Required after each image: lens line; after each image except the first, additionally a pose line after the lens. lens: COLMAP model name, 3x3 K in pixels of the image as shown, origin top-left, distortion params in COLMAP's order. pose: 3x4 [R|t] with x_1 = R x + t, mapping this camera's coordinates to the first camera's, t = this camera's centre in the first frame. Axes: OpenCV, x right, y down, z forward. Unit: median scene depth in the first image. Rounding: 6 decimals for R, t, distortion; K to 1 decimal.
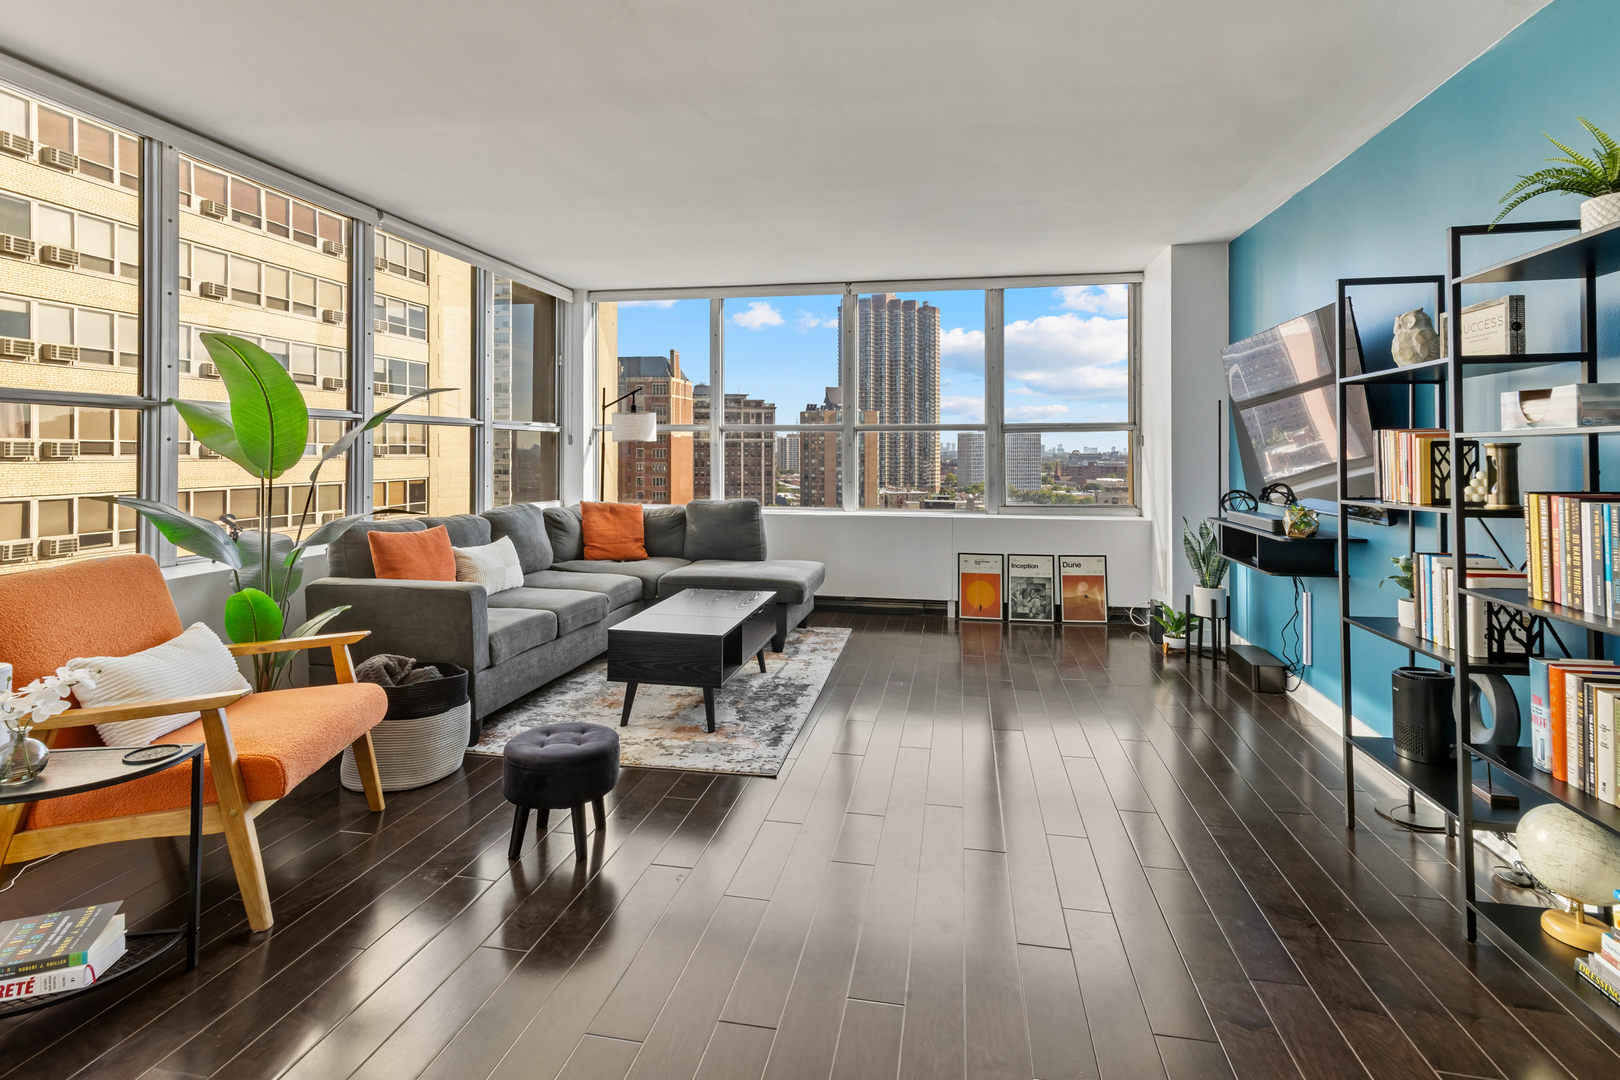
lens RADIAL K [[782.0, 0, 816.4], [0, 782.0, 452.5], [0, 0, 1]] dist [0.004552, 0.000745]
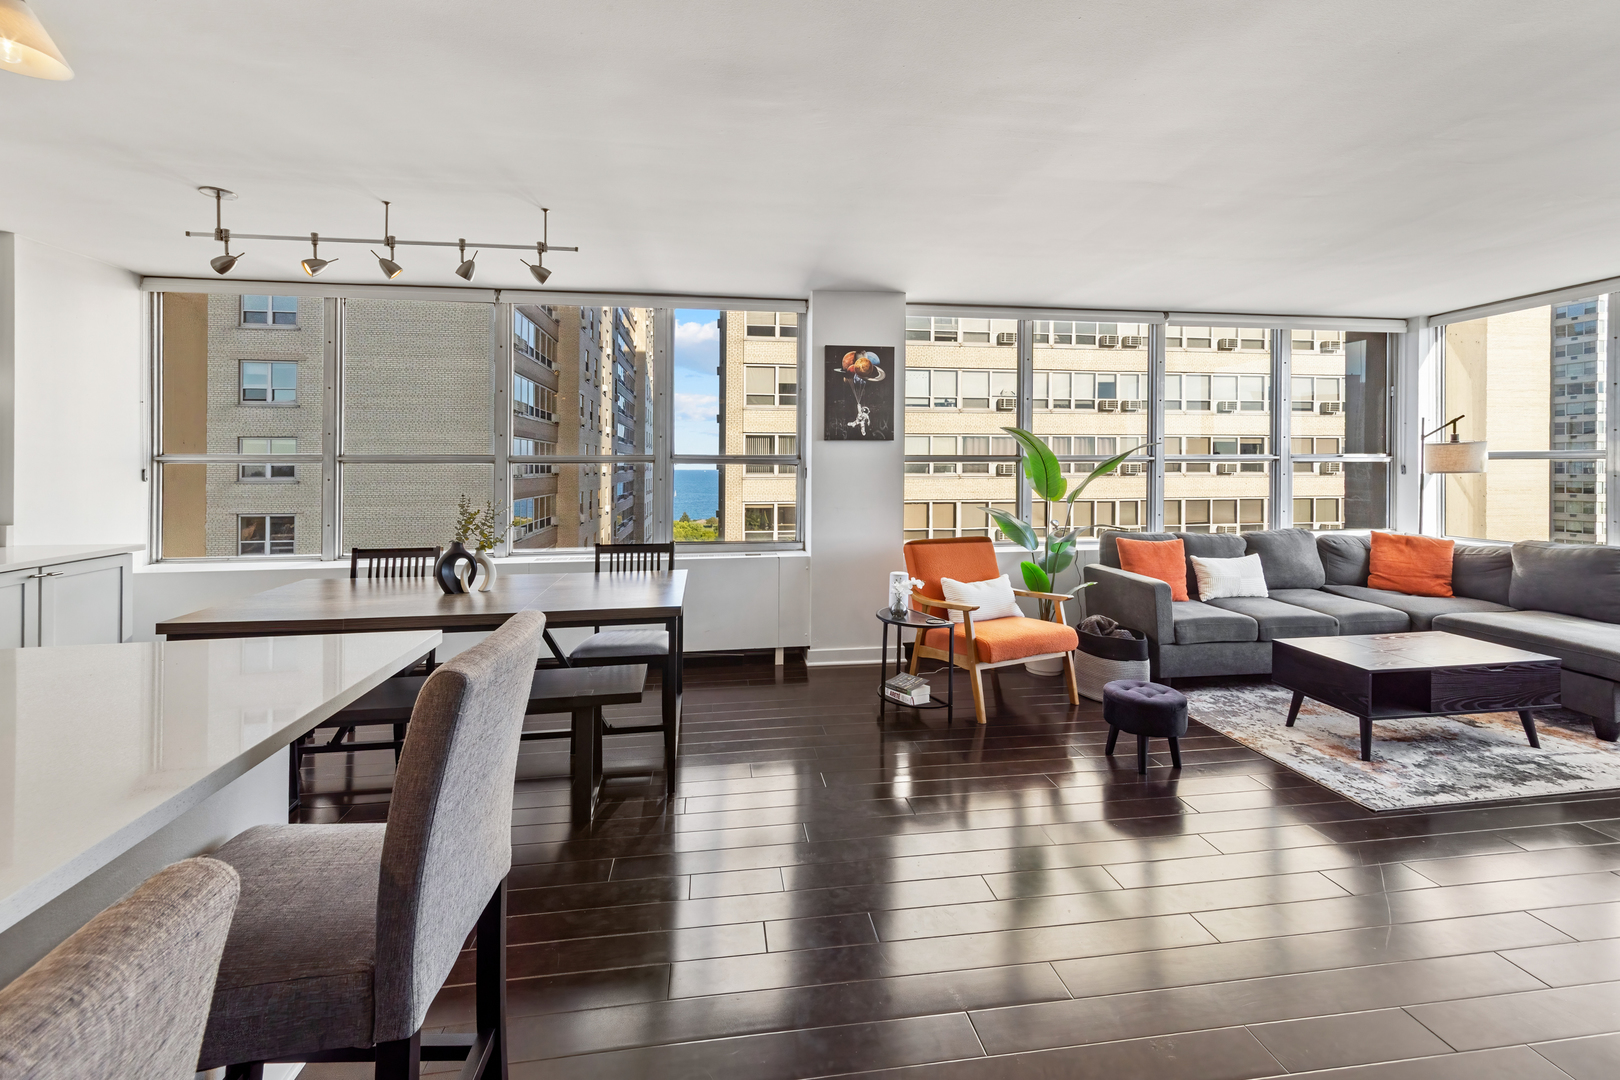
lens RADIAL K [[676.1, 0, 821.4], [0, 676.1, 475.1], [0, 0, 1]] dist [0.003337, 0.000292]
pose [[0.322355, 0.008839, -0.946578, 0.386121], [0.003806, 0.999936, 0.010634, -0.030238], [0.946611, -0.007030, 0.322300, 0.015267]]
